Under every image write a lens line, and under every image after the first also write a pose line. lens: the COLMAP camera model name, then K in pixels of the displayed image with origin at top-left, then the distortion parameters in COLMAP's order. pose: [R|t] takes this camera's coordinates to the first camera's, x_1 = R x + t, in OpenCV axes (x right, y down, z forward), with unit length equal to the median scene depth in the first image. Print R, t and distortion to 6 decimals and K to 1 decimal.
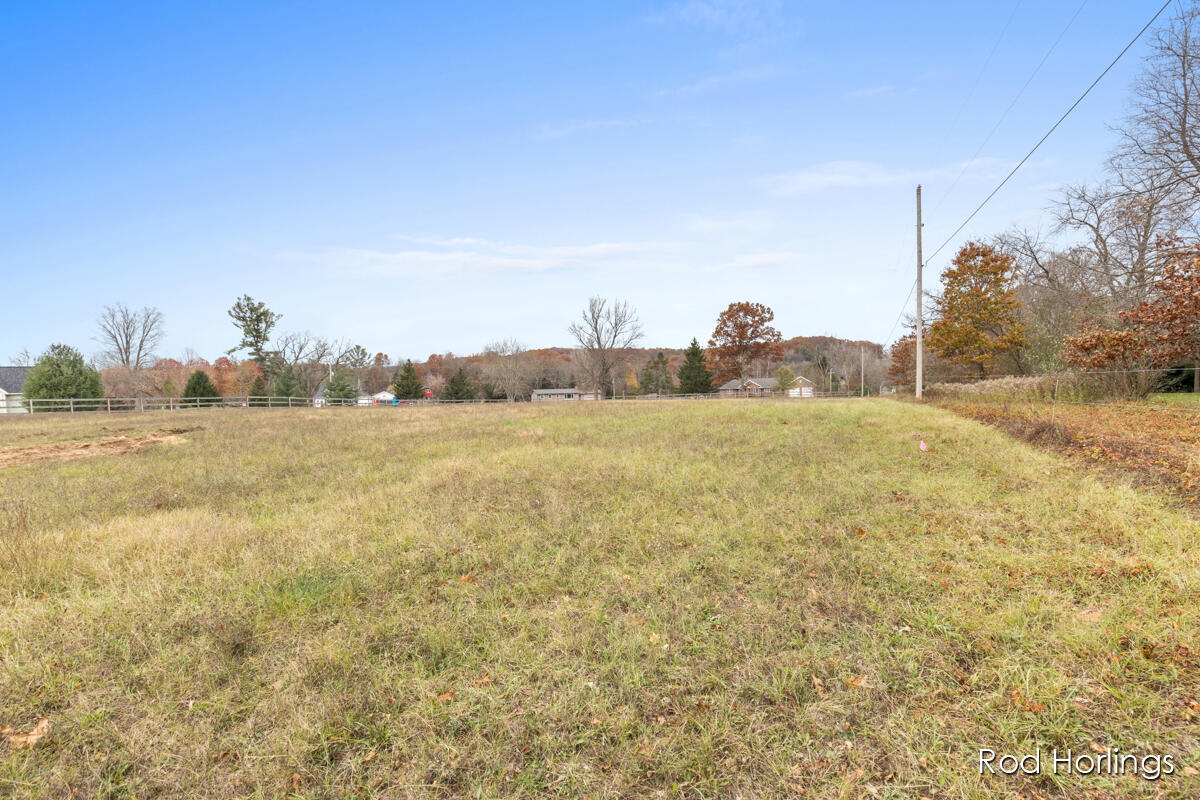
lens RADIAL K [[556.0, 0, 603.6], [0, 556.0, 375.0], [0, 0, 1]] dist [0.002088, 0.000379]
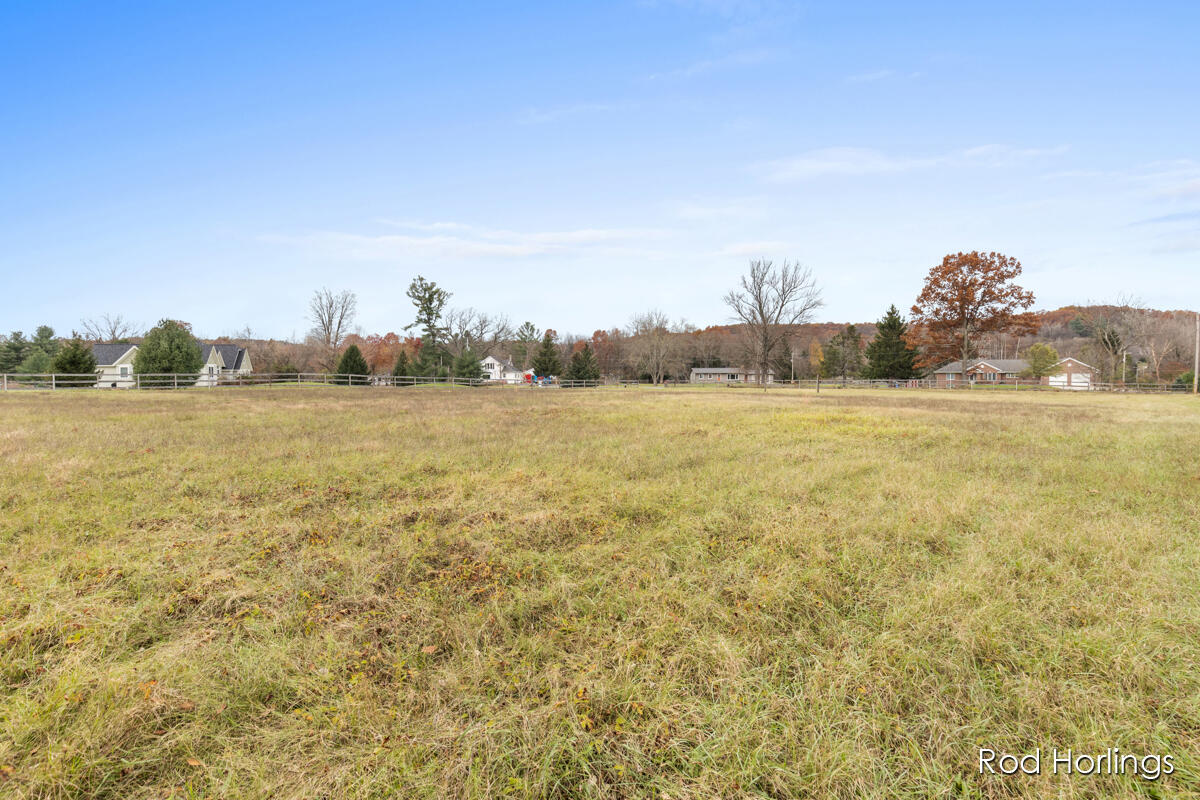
lens RADIAL K [[513.1, 0, 596.9], [0, 513.1, 357.5], [0, 0, 1]] dist [0.001103, -0.006833]
pose [[0.918008, 0.014495, -0.396296, 0.073862], [-0.009476, 0.999848, 0.014620, -0.002048], [0.396448, -0.009666, 0.918006, 0.204501]]
